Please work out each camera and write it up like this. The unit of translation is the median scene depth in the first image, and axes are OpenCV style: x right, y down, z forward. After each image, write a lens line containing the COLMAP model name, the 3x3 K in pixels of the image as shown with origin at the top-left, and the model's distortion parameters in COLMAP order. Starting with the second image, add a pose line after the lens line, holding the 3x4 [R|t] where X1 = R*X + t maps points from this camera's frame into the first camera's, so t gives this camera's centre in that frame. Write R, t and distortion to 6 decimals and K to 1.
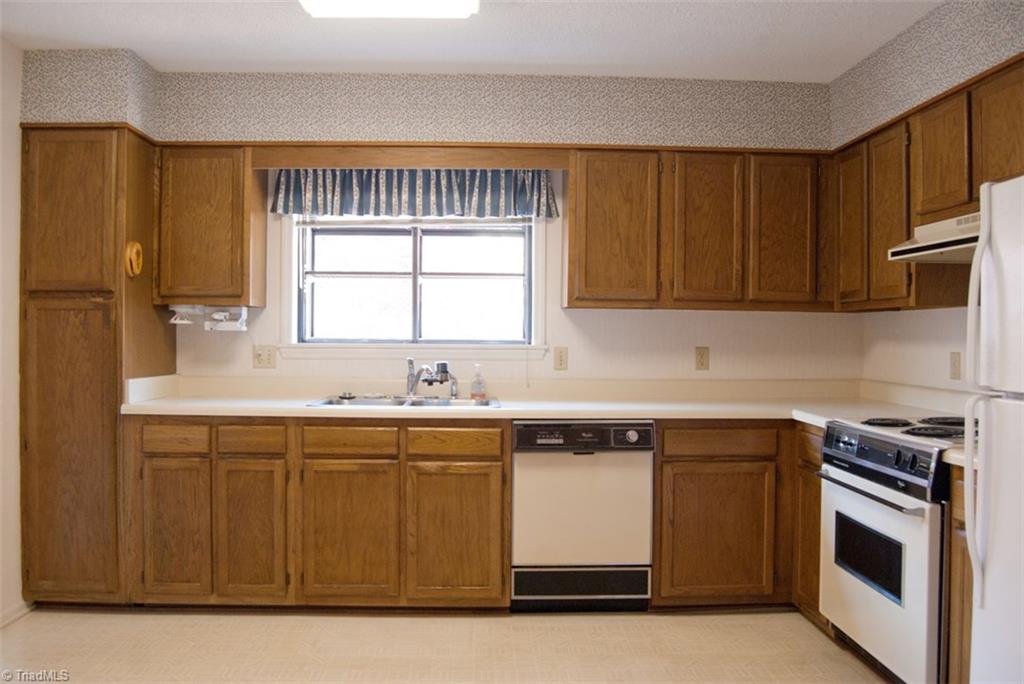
lens RADIAL K [[807.4, 0, 505.1], [0, 807.4, 340.0], [0, 0, 1]] dist [-0.101981, 0.034185]
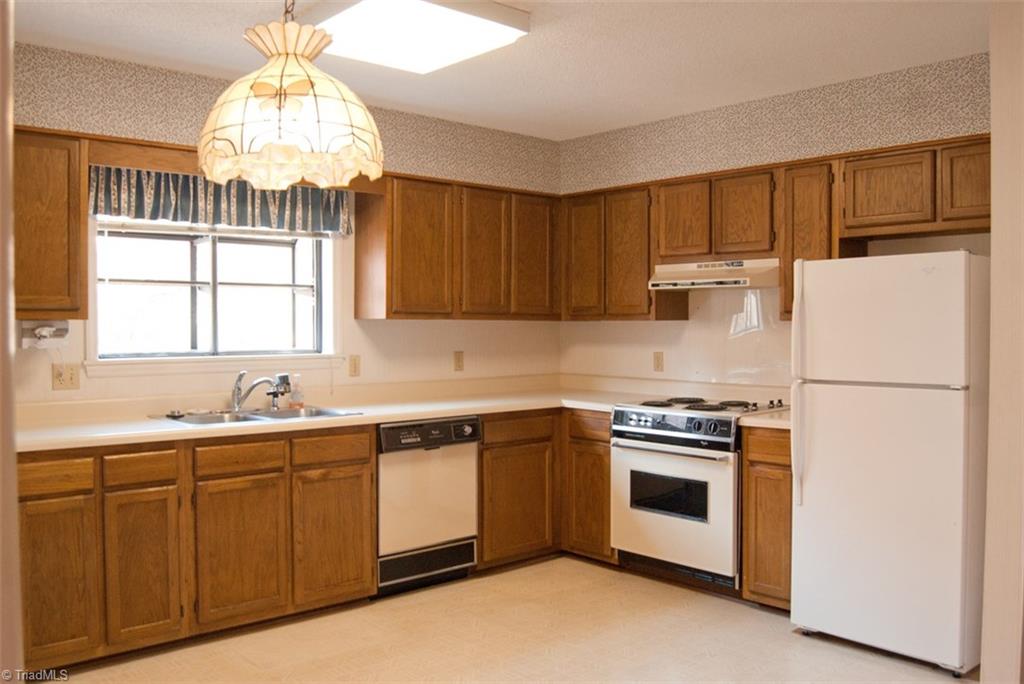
lens RADIAL K [[871.3, 0, 512.0], [0, 871.3, 342.0], [0, 0, 1]] dist [-0.098450, 0.009137]
pose [[0.764628, -0.020276, 0.644152, -0.610063], [0.009964, 0.999757, 0.019642, -0.034601], [-0.644394, -0.008600, 0.764645, -0.024719]]
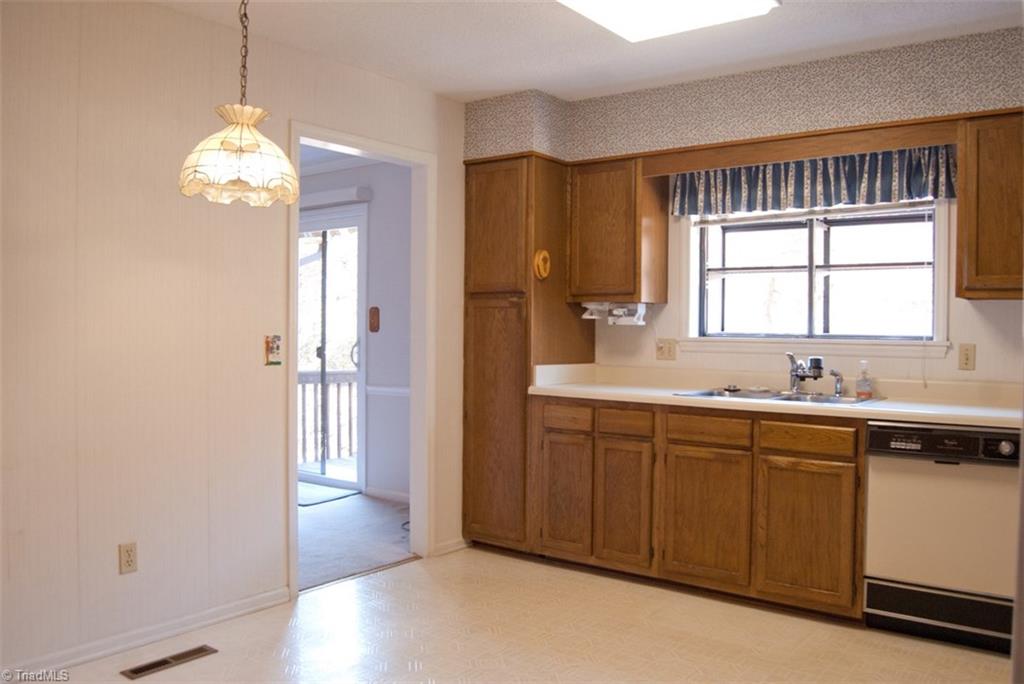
lens RADIAL K [[832.2, 0, 505.9], [0, 832.2, 338.9], [0, 0, 1]] dist [-0.112490, 0.039601]
pose [[0.769032, 0.010076, -0.639131, 0.287848], [-0.008319, 0.999949, 0.005755, 0.002758], [0.639156, 0.000891, 0.769076, 0.003185]]
